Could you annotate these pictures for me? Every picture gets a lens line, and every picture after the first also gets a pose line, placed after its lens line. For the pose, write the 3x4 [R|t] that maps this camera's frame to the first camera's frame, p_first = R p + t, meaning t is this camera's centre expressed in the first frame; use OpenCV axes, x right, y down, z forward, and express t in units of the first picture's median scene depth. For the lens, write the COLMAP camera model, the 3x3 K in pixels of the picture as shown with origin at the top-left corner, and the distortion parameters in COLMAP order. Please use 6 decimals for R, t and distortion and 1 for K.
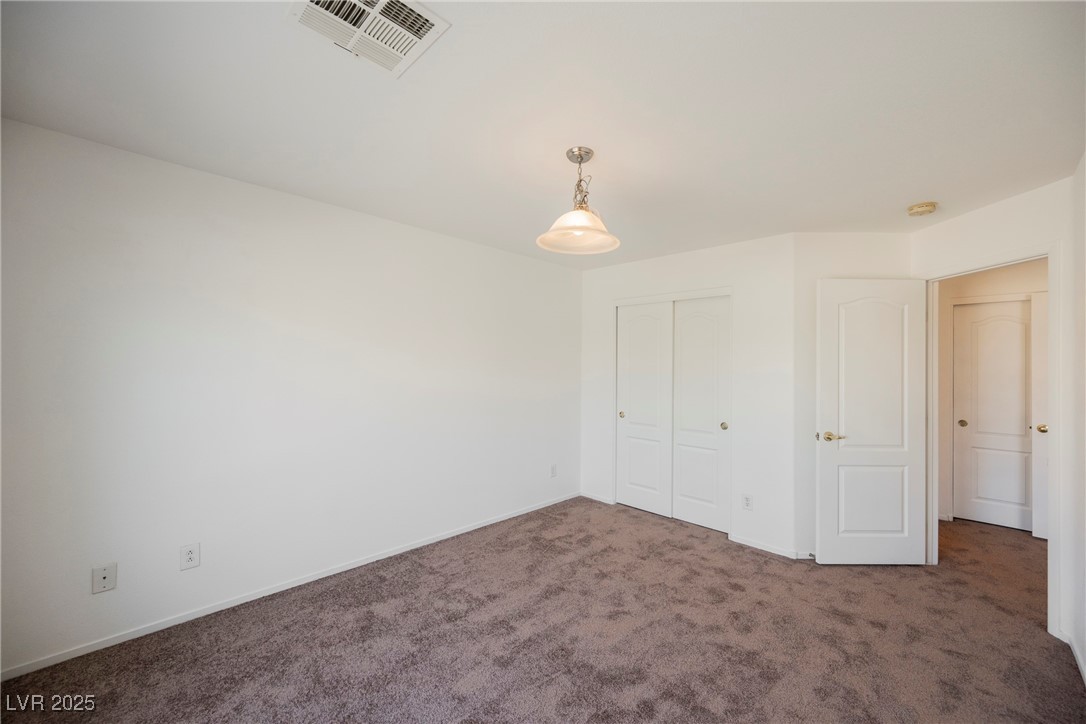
lens RADIAL K [[426.2, 0, 548.1], [0, 426.2, 362.0], [0, 0, 1]] dist [-0.001821, -0.000585]
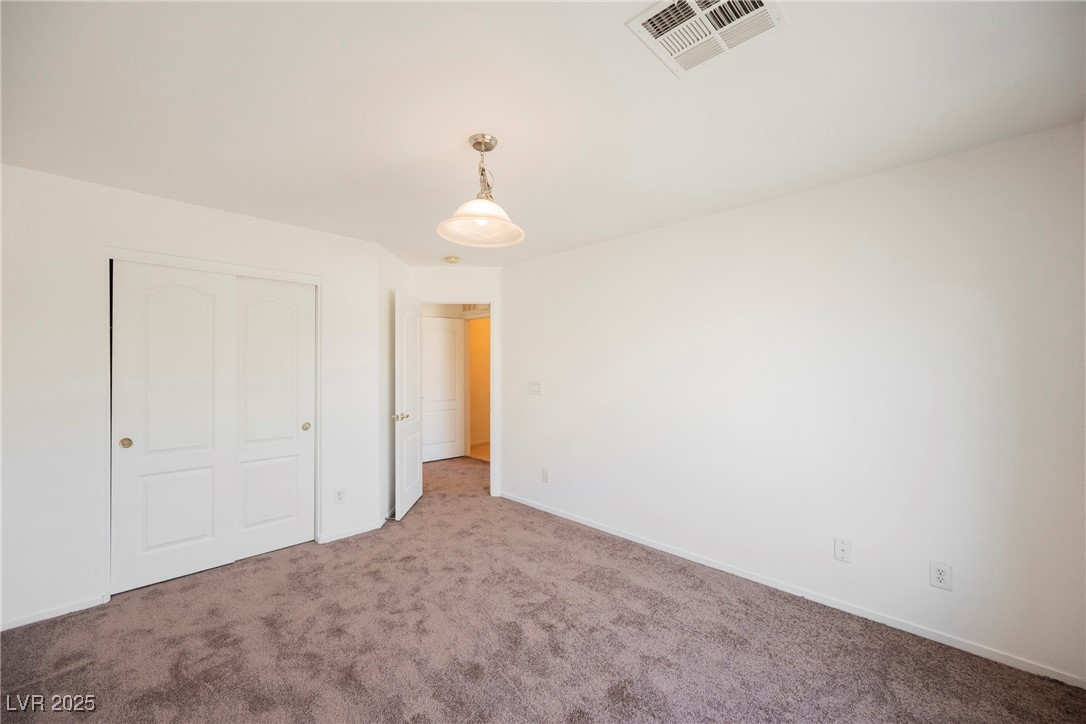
lens RADIAL K [[426.2, 0, 548.4], [0, 426.2, 359.4], [0, 0, 1]] dist [-0.001821, -0.000585]
pose [[-0.003777, -0.000961, 0.999992, -0.615406], [-0.004422, 0.999990, 0.000944, 0.003730], [-0.999983, -0.004419, -0.003781, 0.586202]]
